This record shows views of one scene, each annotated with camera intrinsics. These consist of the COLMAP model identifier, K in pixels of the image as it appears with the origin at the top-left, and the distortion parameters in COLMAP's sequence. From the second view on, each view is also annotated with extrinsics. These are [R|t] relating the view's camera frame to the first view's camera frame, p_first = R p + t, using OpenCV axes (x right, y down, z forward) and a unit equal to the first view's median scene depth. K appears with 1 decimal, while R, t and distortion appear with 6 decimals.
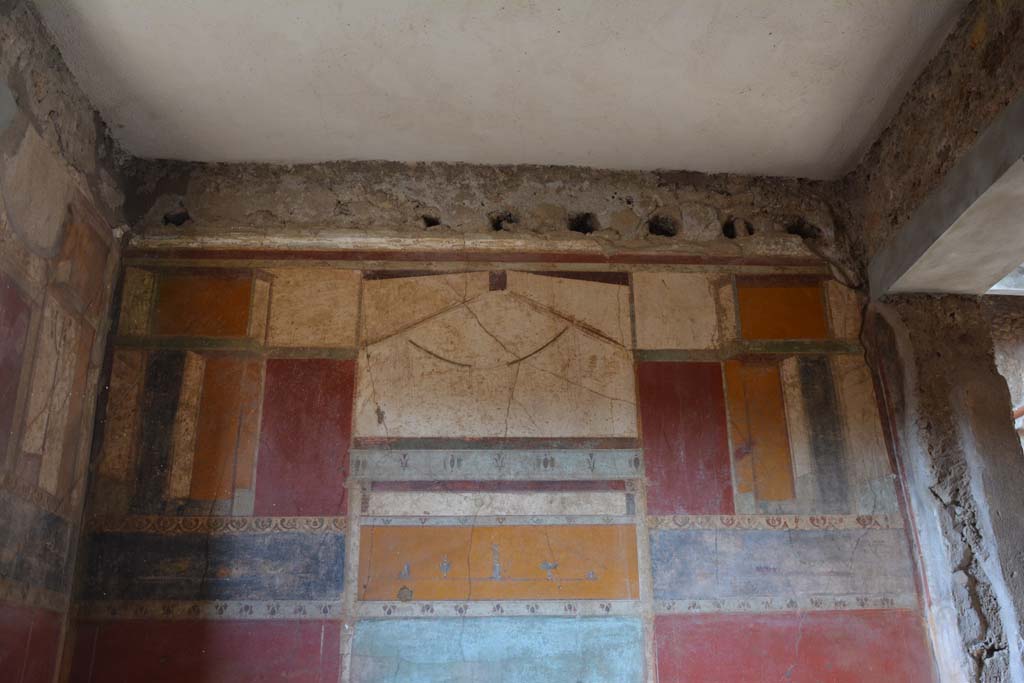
lens RADIAL K [[935.2, 0, 516.7], [0, 935.2, 342.4], [0, 0, 1]] dist [-0.098916, 0.175556]
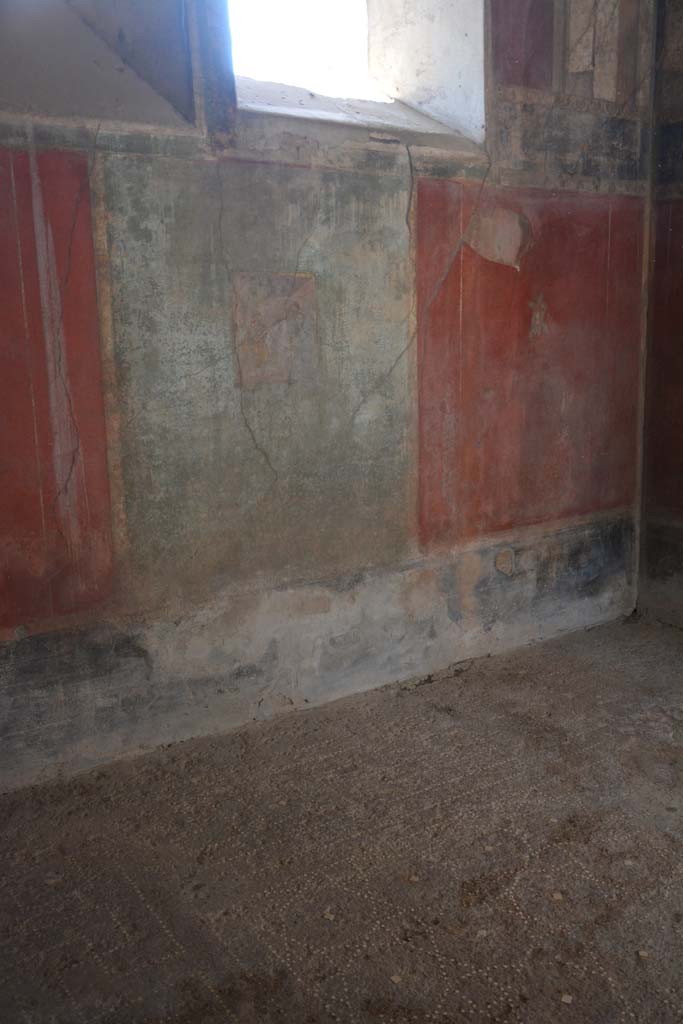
lens RADIAL K [[935.2, 0, 345.3], [0, 935.2, 526.6], [0, 0, 1]] dist [-0.098916, 0.175556]
pose [[0.524086, 0.197668, -0.828409, 0.398991], [0.330722, 0.849124, 0.411840, 0.021438], [0.784829, -0.489813, 0.379641, -0.016163]]
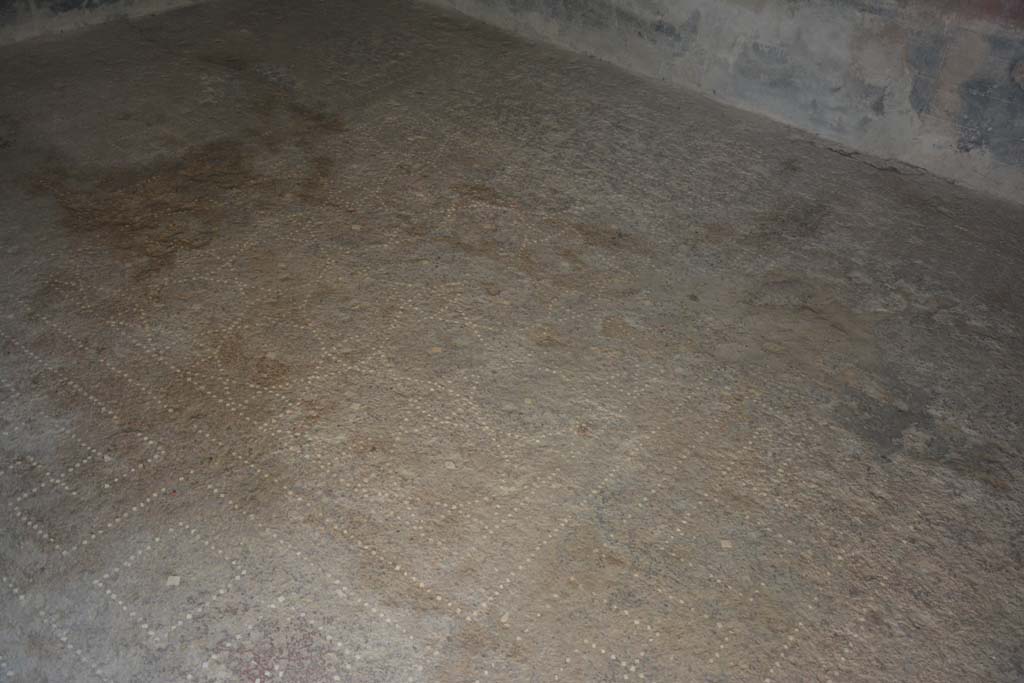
lens RADIAL K [[935.2, 0, 513.0], [0, 935.2, 343.2], [0, 0, 1]] dist [-0.098916, 0.175556]
pose [[-0.635800, 0.430291, -0.640787, 0.489951], [0.221131, 0.896938, 0.382888, 0.391517], [0.739500, 0.101743, -0.665424, 0.782356]]
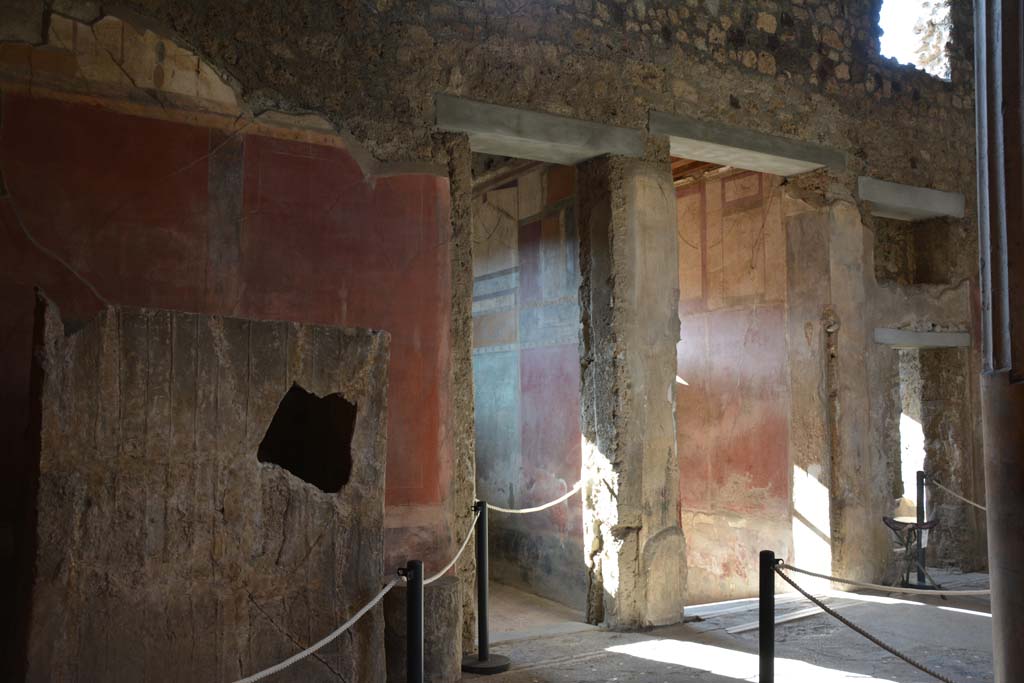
lens RADIAL K [[935.2, 0, 511.6], [0, 935.2, 343.2], [0, 0, 1]] dist [-0.098916, 0.175556]
pose [[0.448813, -0.048570, -0.892305, 2.113138], [0.334427, 0.935092, 0.117312, 0.015212], [0.828689, -0.351062, 0.435924, 0.030465]]
